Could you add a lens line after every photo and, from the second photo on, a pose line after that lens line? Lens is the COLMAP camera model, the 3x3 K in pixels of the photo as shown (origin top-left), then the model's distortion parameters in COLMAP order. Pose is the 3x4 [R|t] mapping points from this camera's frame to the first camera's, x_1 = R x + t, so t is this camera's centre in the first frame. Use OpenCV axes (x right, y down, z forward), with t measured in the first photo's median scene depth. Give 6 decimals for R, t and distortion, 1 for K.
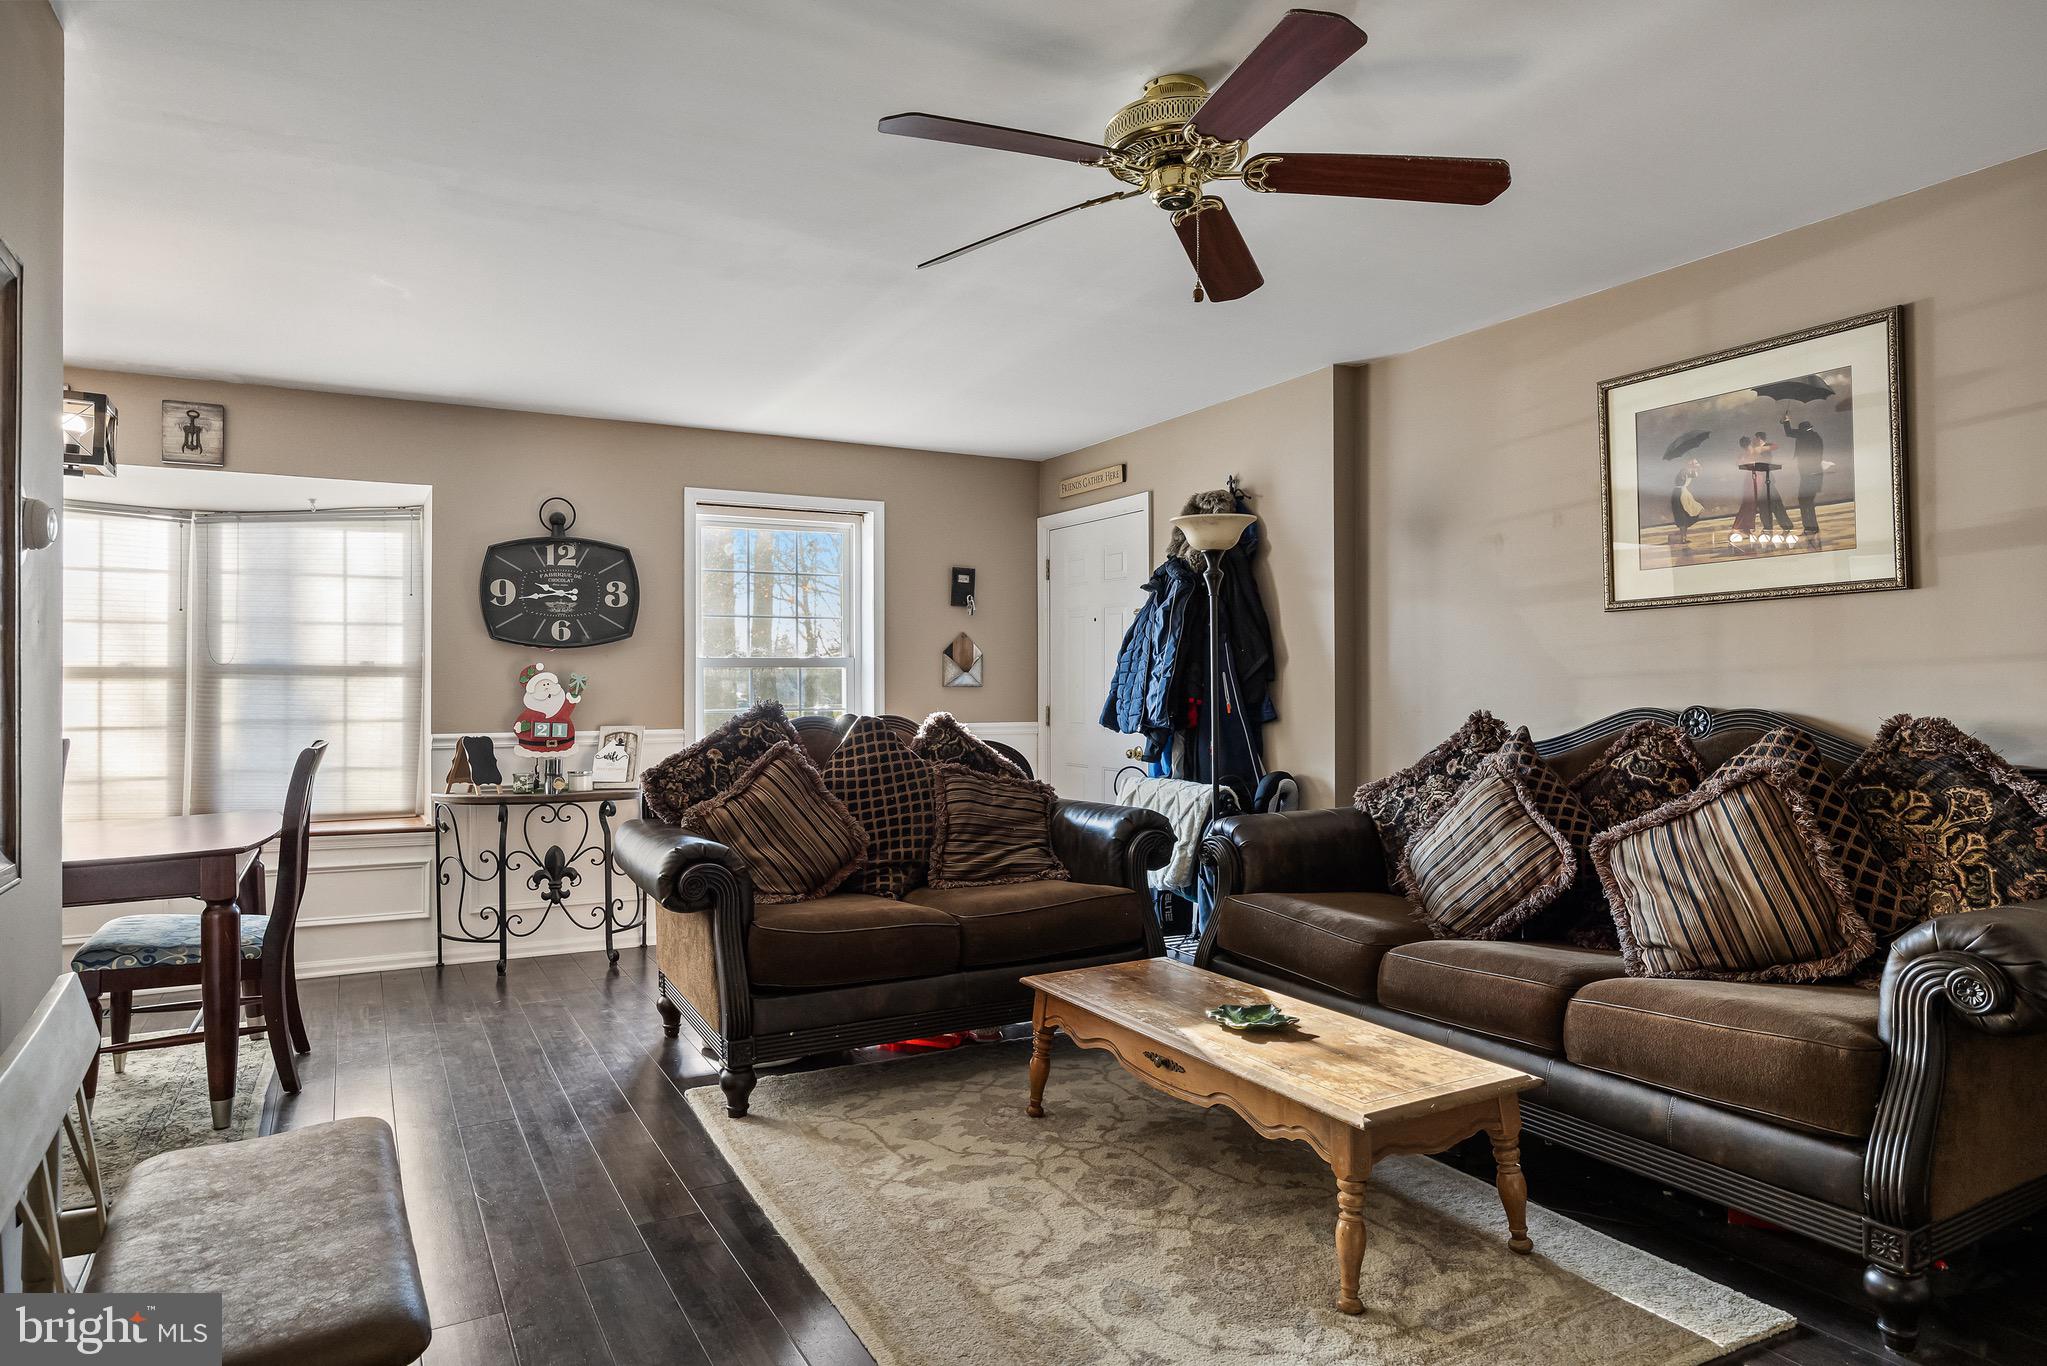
lens RADIAL K [[1238.2, 0, 1025.7], [0, 1238.2, 672.5], [0, 0, 1]] dist [-0.010951, -0.001457]
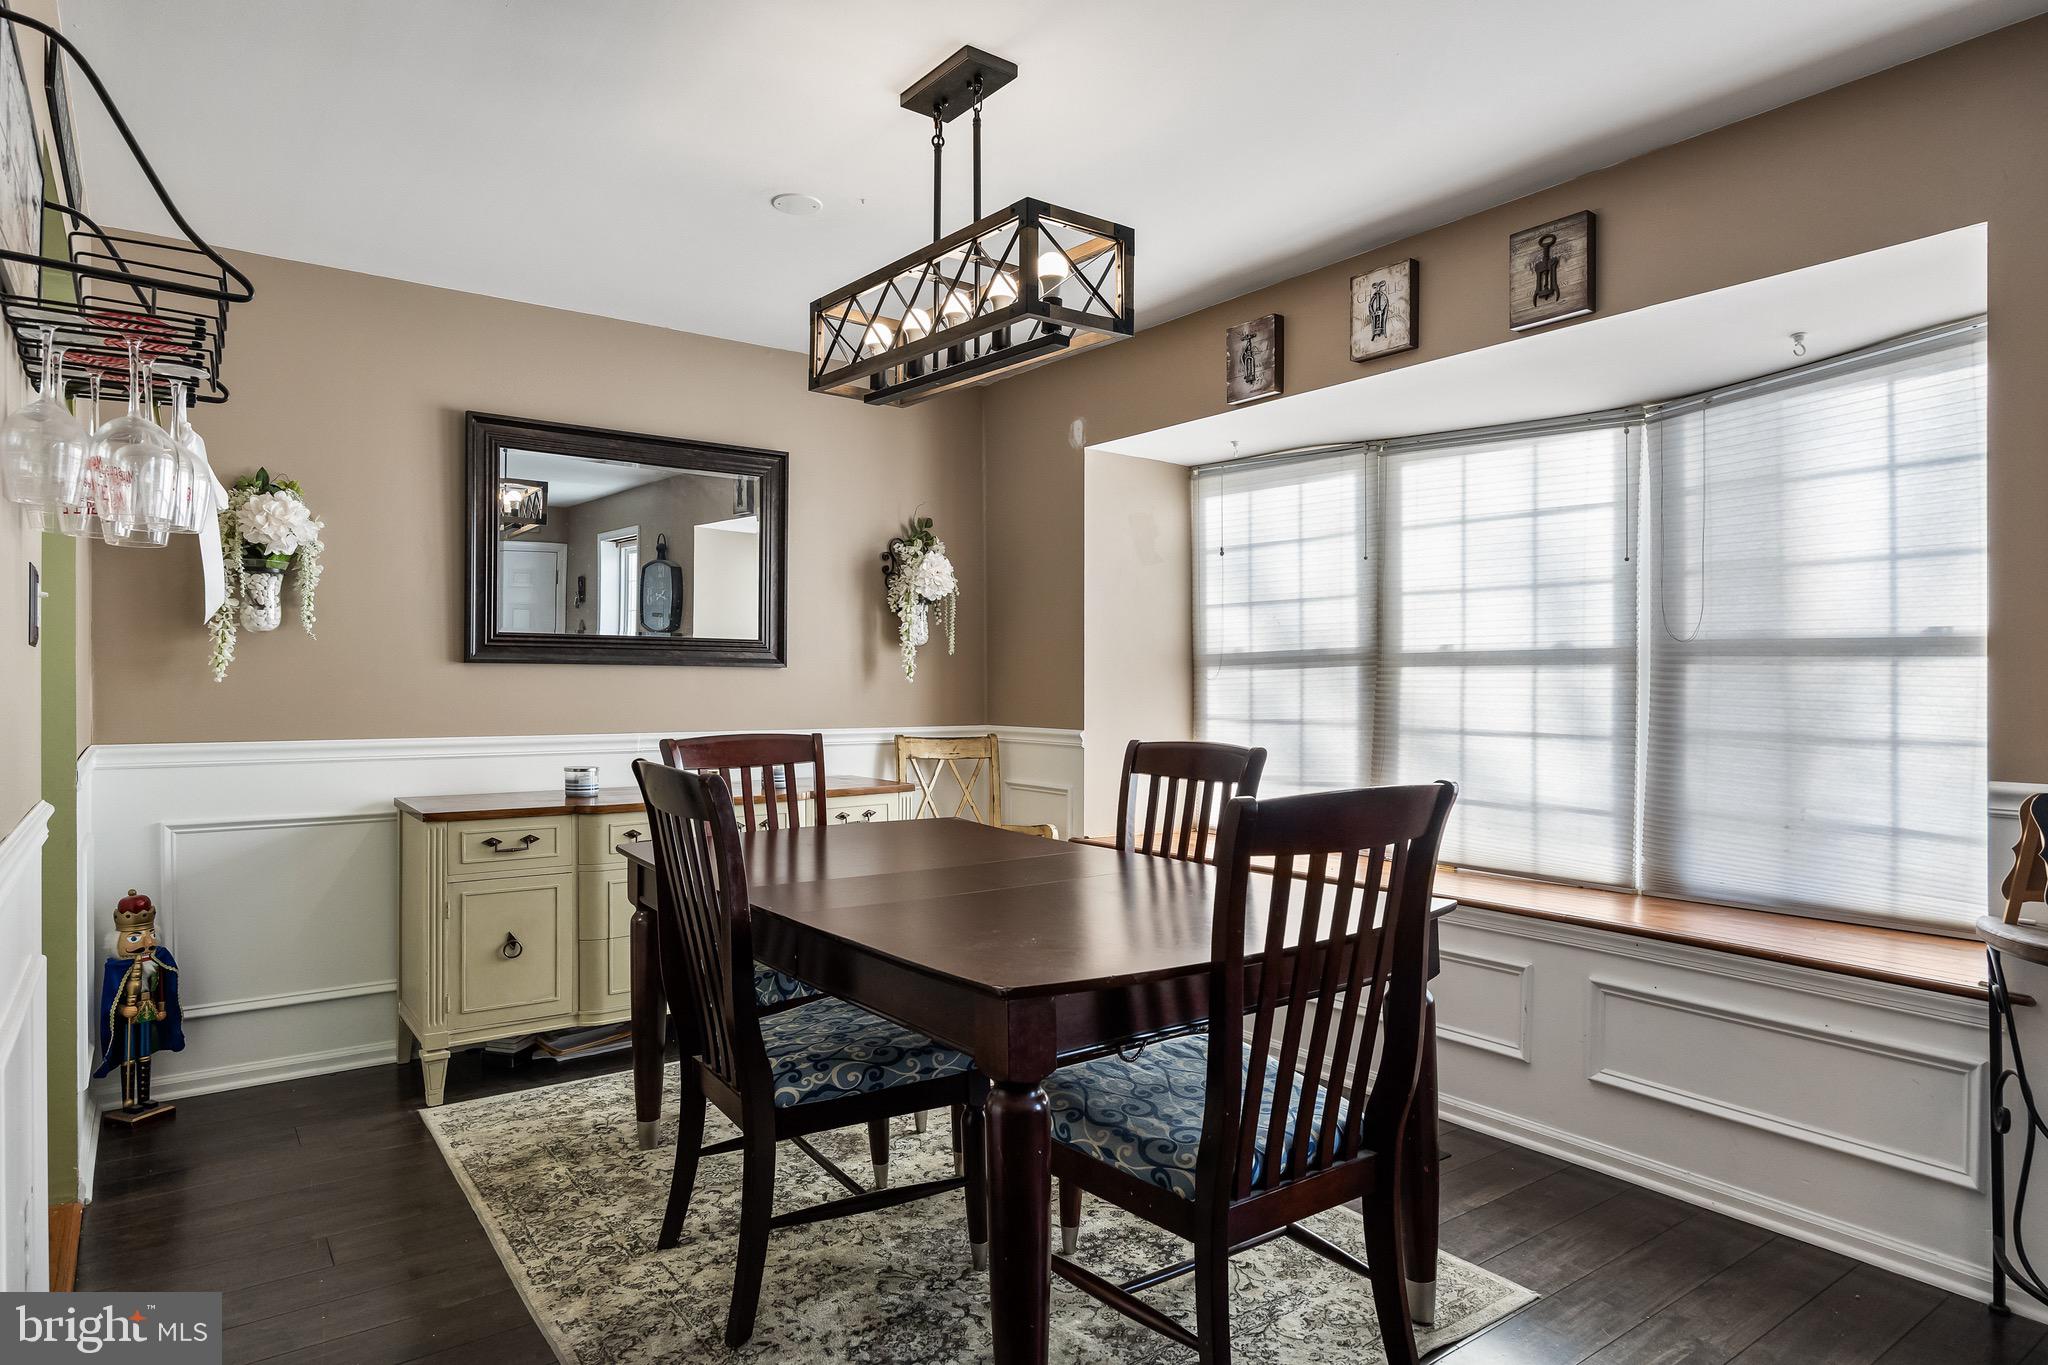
lens RADIAL K [[1132.9, 0, 999.9], [0, 1132.9, 673.0], [0, 0, 1]] dist [-0.049420, 0.000950]
pose [[0.089924, -0.006521, -0.995927, -0.153718], [0.007039, 0.999958, -0.005912, 0.012902], [0.995924, -0.006479, 0.089966, 0.745723]]
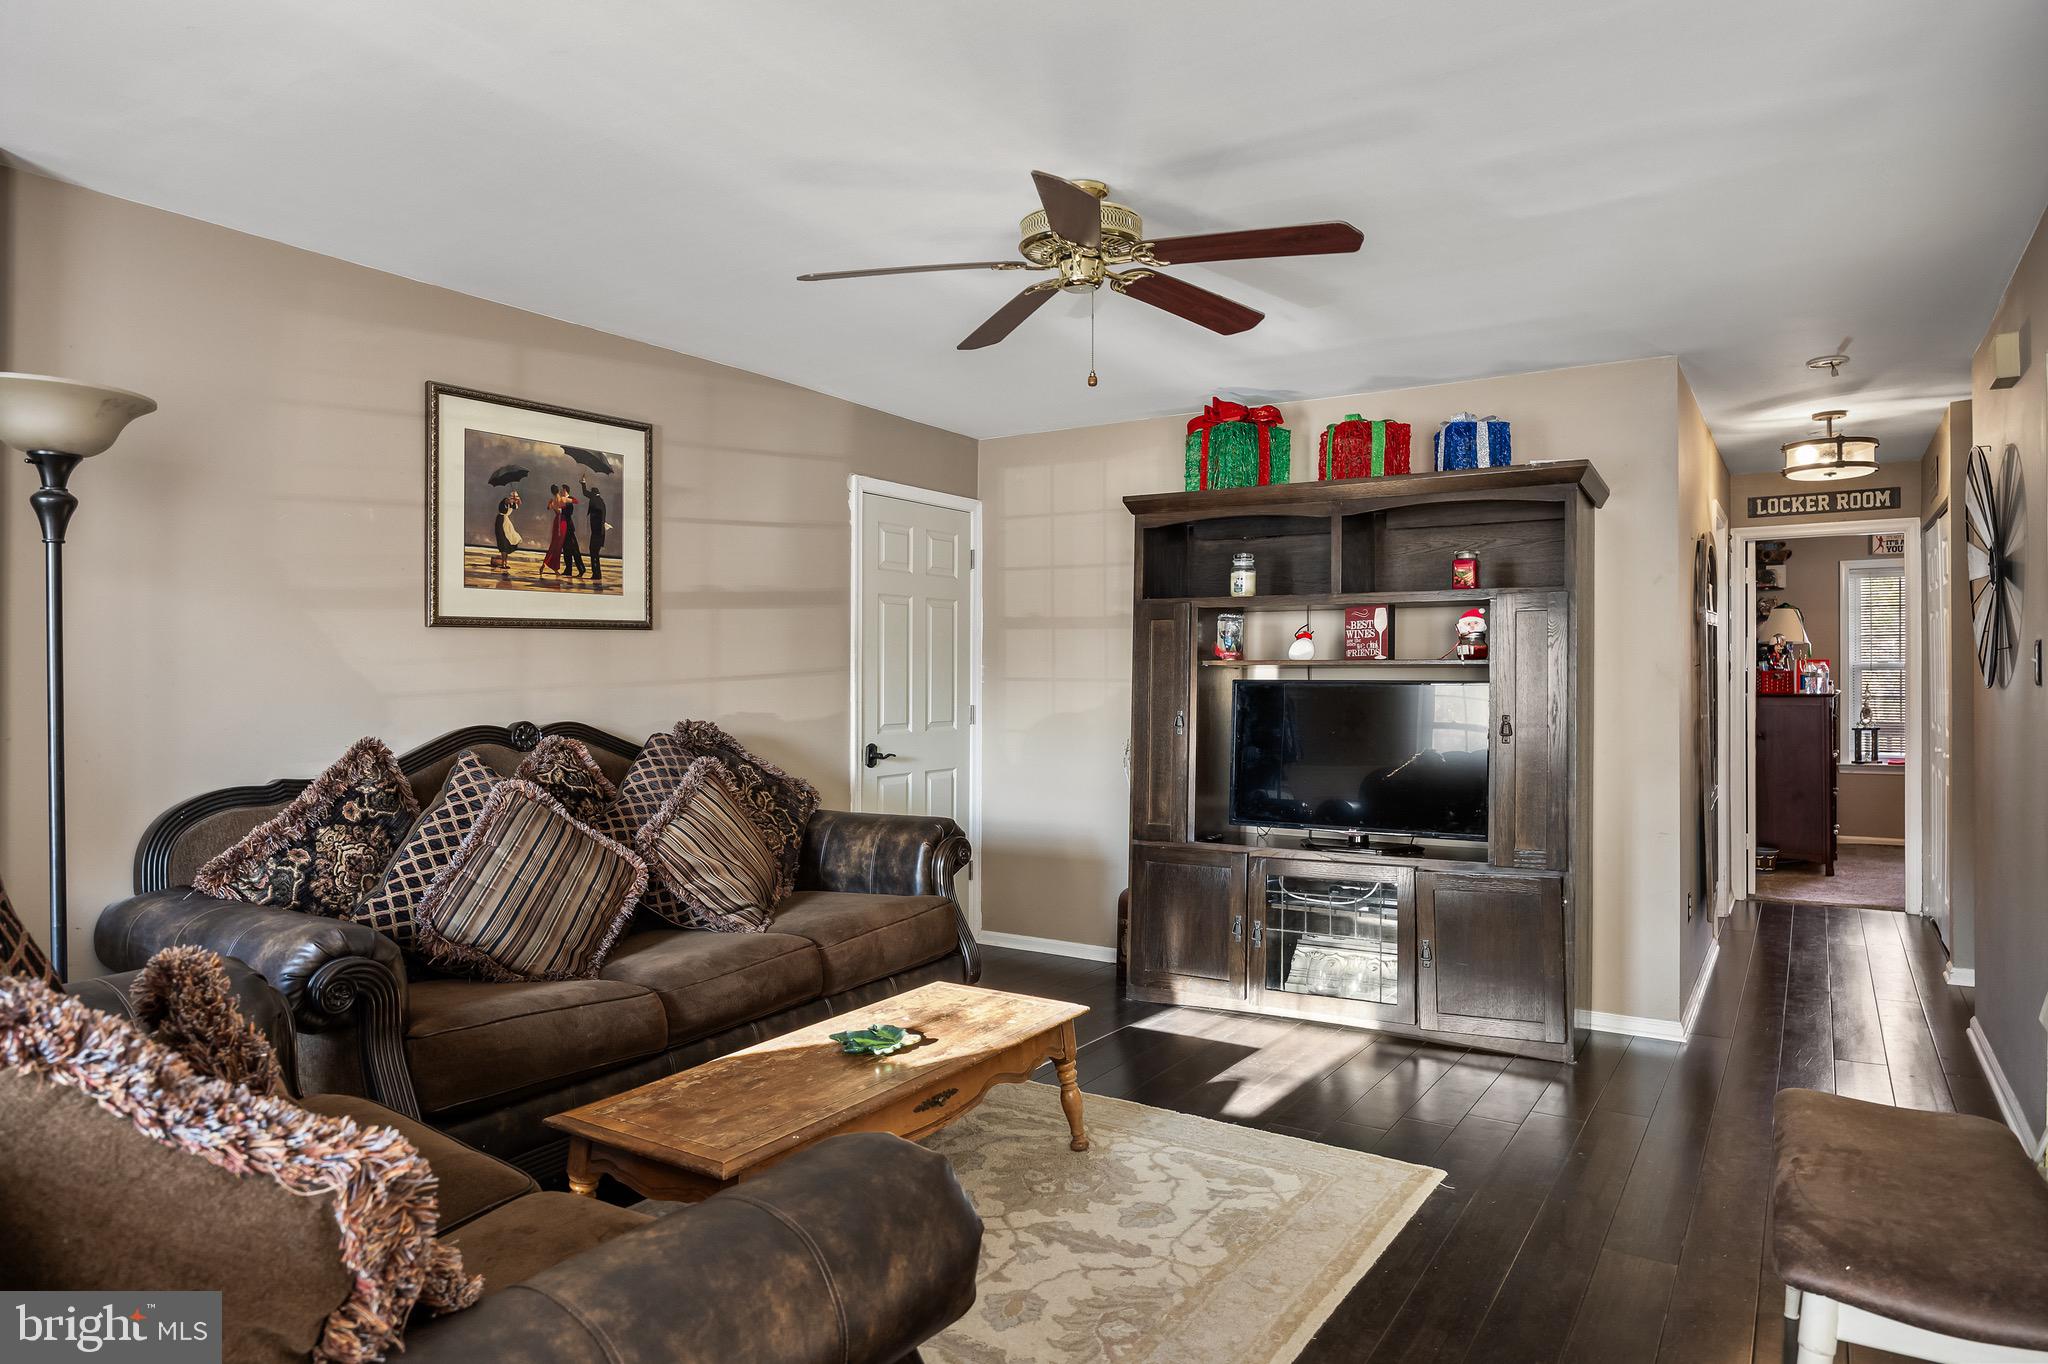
lens RADIAL K [[1238.8, 0, 1026.2], [0, 1238.8, 671.5], [0, 0, 1]] dist [-0.010951, -0.001457]
pose [[-0.479805, 0.010170, 0.877316, -0.517698], [-0.000875, 0.999927, -0.012069, -0.003359], [-0.877375, -0.006558, -0.479761, 0.948748]]
